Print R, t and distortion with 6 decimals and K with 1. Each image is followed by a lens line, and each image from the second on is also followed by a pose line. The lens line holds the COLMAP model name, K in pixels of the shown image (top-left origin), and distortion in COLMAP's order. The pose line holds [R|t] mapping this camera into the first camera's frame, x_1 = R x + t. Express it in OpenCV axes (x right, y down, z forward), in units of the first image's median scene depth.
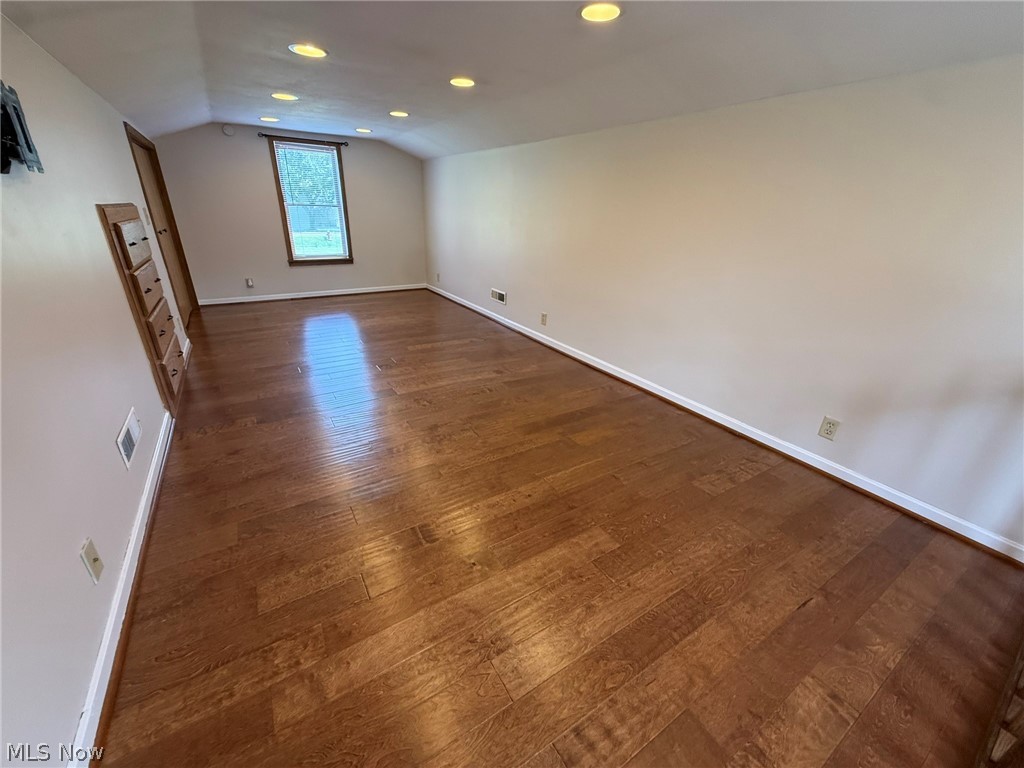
lens RADIAL K [[406.7, 0, 509.5], [0, 406.7, 385.0], [0, 0, 1]] dist [-0.000209, -0.000149]
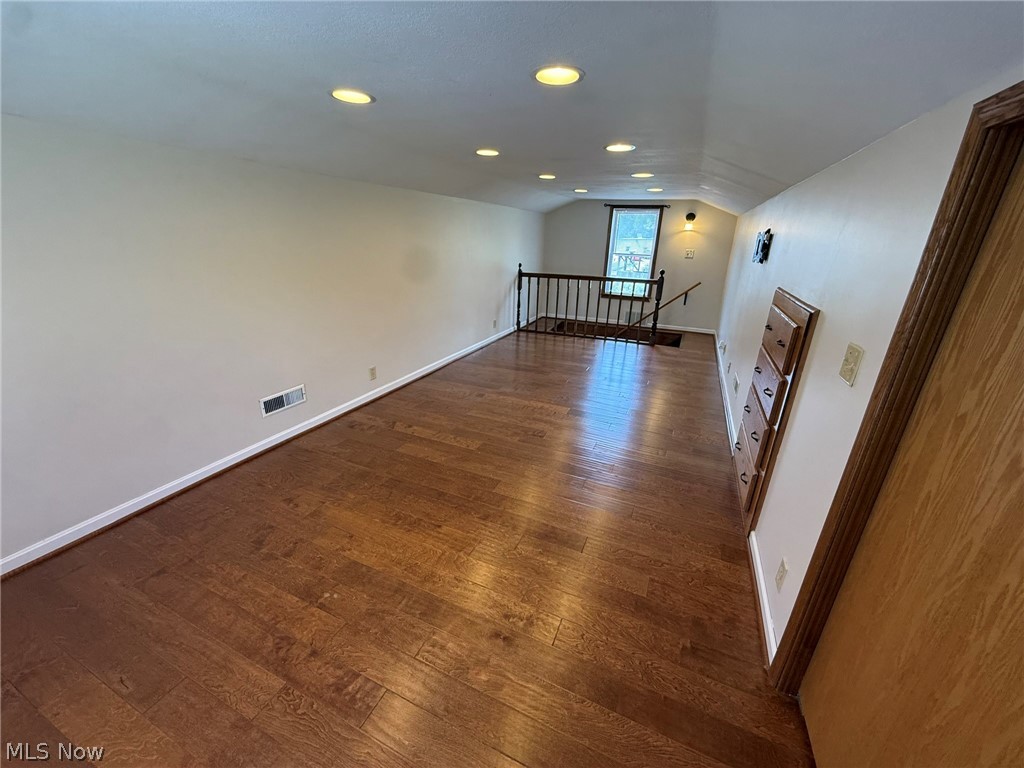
lens RADIAL K [[406.1, 0, 512.9], [0, 406.1, 386.7], [0, 0, 1]] dist [-0.001497, -0.000149]
pose [[-0.568209, -0.334748, 0.751720, -0.973971], [0.280414, 0.780074, 0.559333, -0.696366], [-0.773632, 0.528611, -0.349377, 1.372396]]
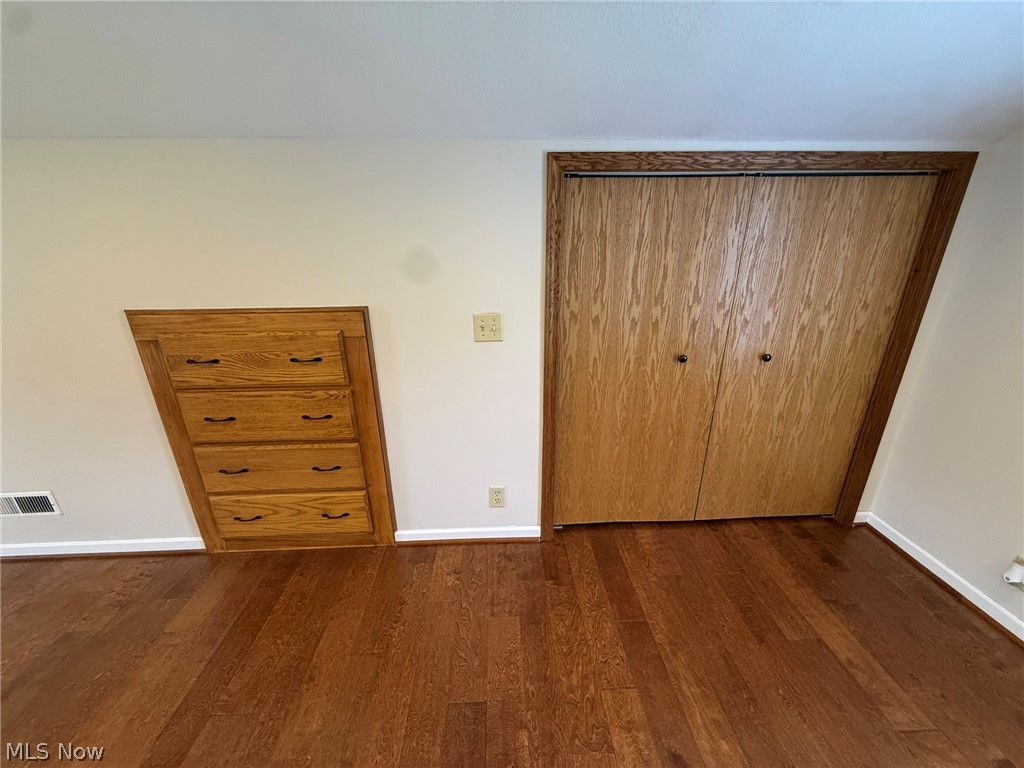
lens RADIAL K [[406.7, 0, 509.5], [0, 406.7, 385.0], [0, 0, 1]] dist [-0.000209, -0.000149]
pose [[-0.492569, 0.283078, -0.822948, -0.416689], [-0.350633, 0.800920, 0.485369, -0.604313], [0.796513, 0.527630, -0.295252, 1.182021]]
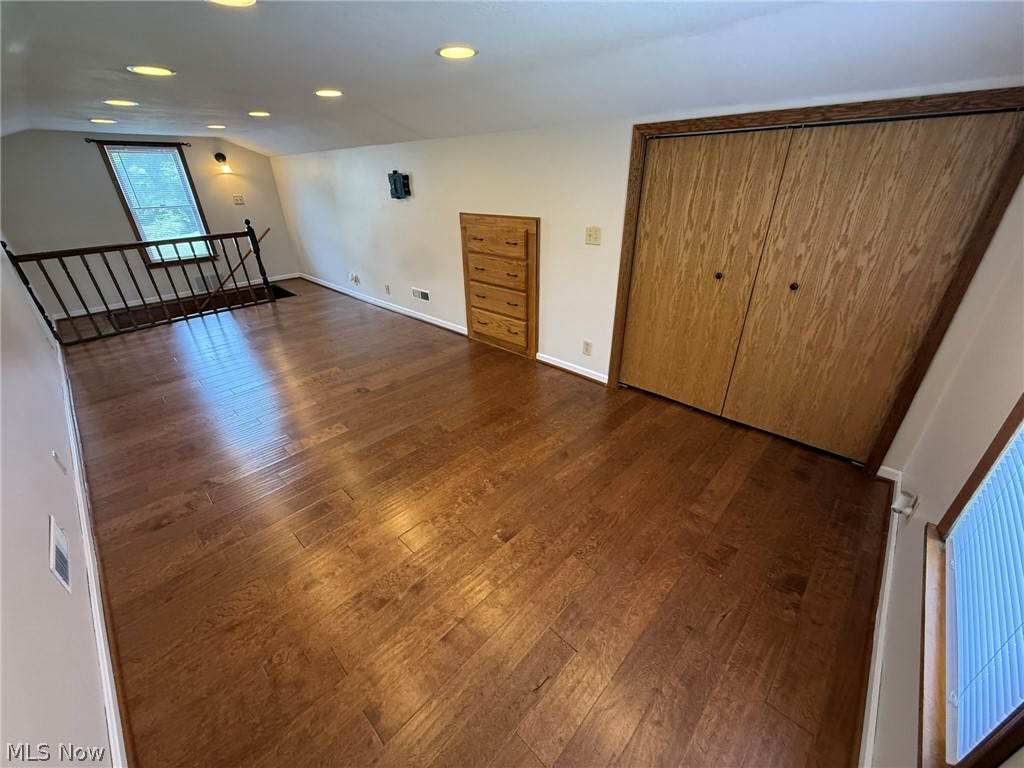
lens RADIAL K [[406.7, 0, 509.5], [0, 406.7, 385.0], [0, 0, 1]] dist [-0.000209, -0.000149]
pose [[-0.968138, 0.104246, -0.227689, -0.444280], [-0.108877, 0.643575, 0.757600, -0.840964], [0.225512, 0.758251, -0.611719, 1.713037]]
